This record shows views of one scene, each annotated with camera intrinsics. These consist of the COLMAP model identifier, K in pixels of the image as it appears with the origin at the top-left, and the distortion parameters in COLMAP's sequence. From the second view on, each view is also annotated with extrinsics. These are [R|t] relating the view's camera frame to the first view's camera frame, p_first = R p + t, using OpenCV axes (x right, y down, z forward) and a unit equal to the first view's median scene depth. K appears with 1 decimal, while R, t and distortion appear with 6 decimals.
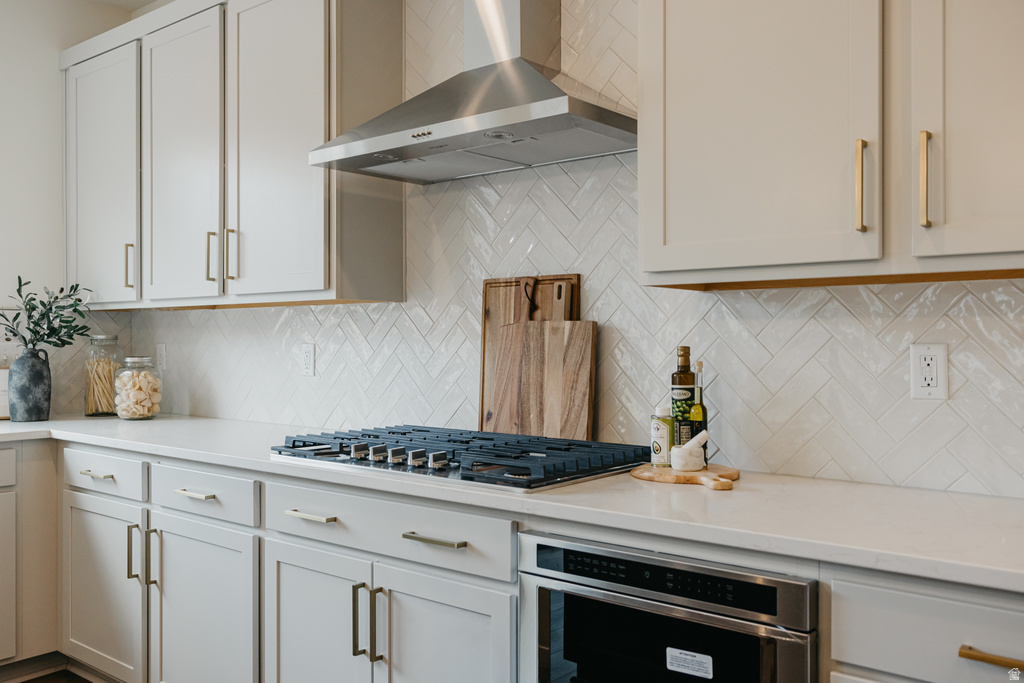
lens RADIAL K [[883.1, 0, 512.0], [0, 883.1, 341.5], [0, 0, 1]] dist [-0.009737, -0.004339]
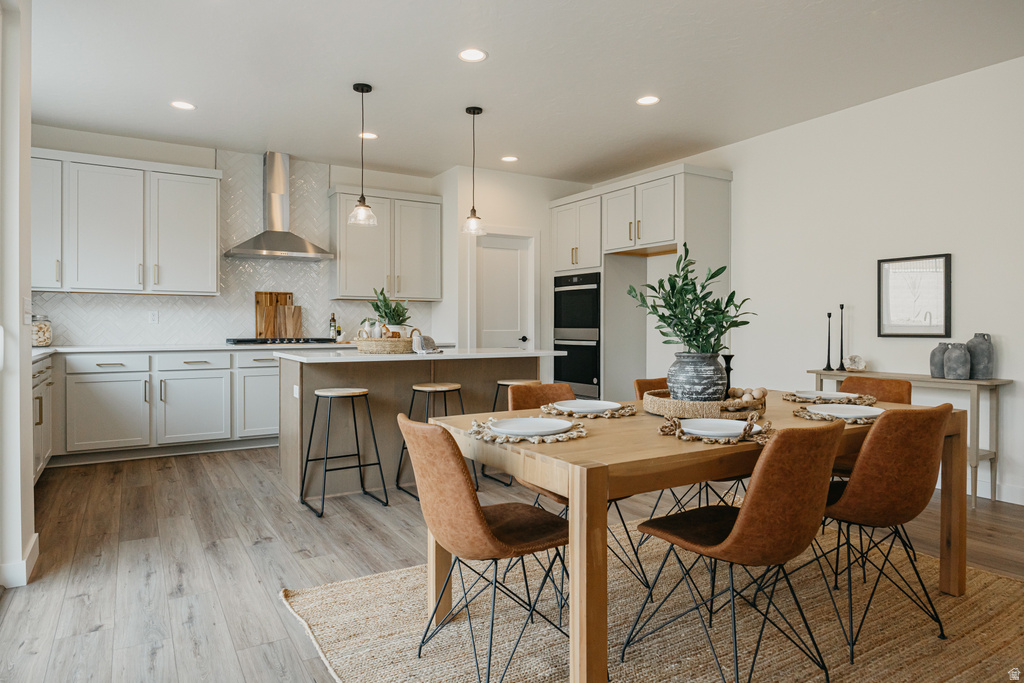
lens RADIAL K [[621.3, 0, 509.1], [0, 621.3, 330.1], [0, 0, 1]] dist [-0.005434, -0.002518]
pose [[0.326580, -0.004902, 0.945157, -2.025076], [-0.001355, 0.999983, 0.005655, 0.059710], [-0.945169, -0.003128, 0.326567, -0.654354]]
